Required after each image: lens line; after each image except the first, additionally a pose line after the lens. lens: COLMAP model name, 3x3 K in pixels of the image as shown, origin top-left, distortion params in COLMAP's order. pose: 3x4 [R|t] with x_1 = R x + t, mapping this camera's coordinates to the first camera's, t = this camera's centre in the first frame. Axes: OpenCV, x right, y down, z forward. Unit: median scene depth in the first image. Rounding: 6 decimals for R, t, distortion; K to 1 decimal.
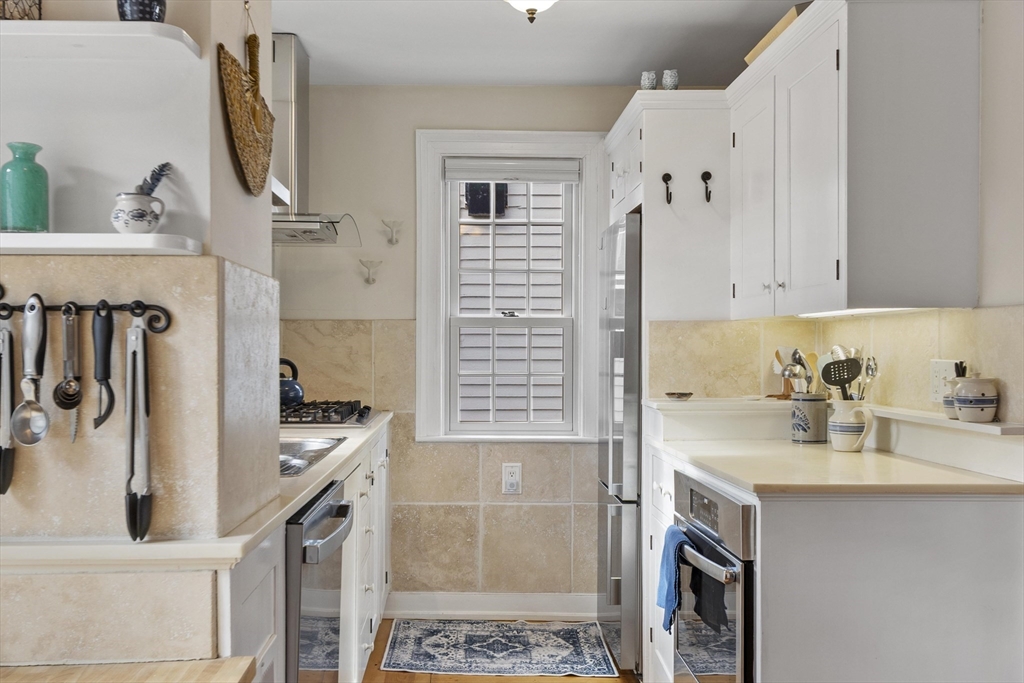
lens RADIAL K [[944.9, 0, 486.8], [0, 944.9, 361.5], [0, 0, 1]] dist [0.016007, -0.011602]
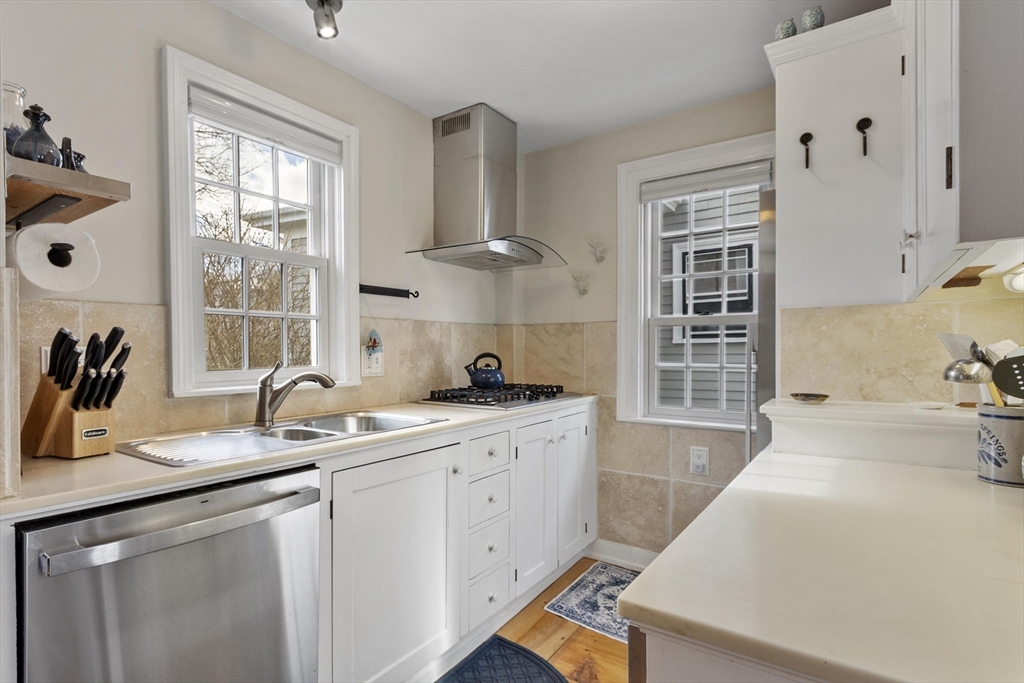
lens RADIAL K [[514.8, 0, 490.3], [0, 514.8, 360.9], [0, 0, 1]] dist [0.001402, 0.000793]
pose [[0.796377, 0.006906, -0.604761, 0.224996], [0.000478, 0.999927, 0.012049, -0.001179], [0.604801, -0.009885, 0.796316, 0.423549]]
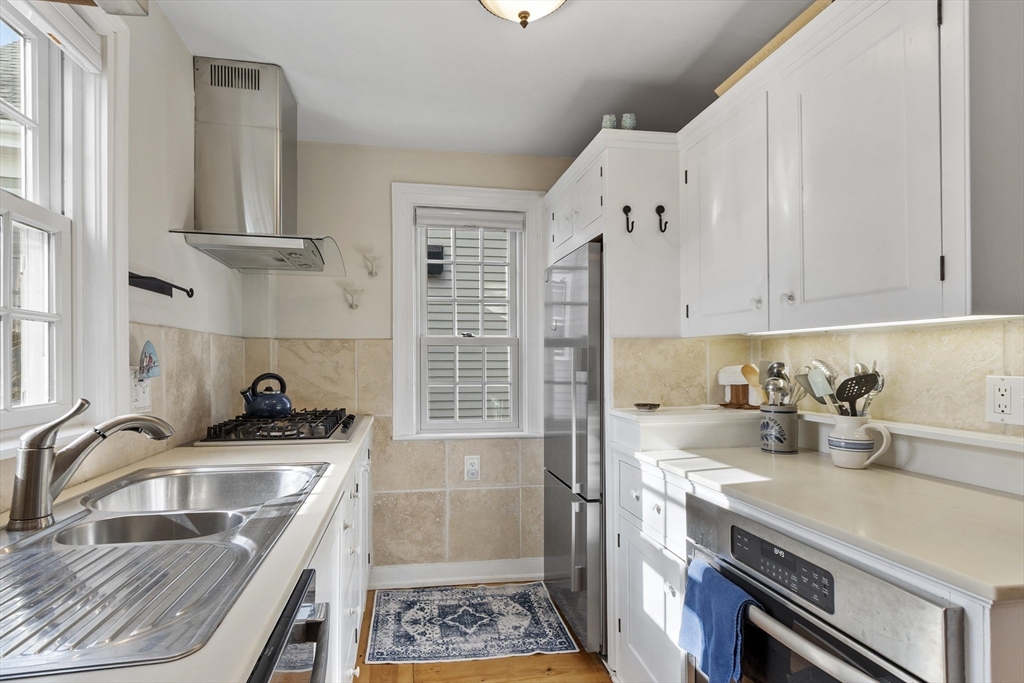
lens RADIAL K [[488.8, 0, 482.8], [0, 488.8, 360.8], [0, 0, 1]] dist [-0.000917, -0.000211]
pose [[0.990841, -0.005026, 0.134942, -0.051833], [0.006607, 0.999915, -0.011274, -0.010091], [-0.134874, 0.012063, 0.990789, 0.418145]]
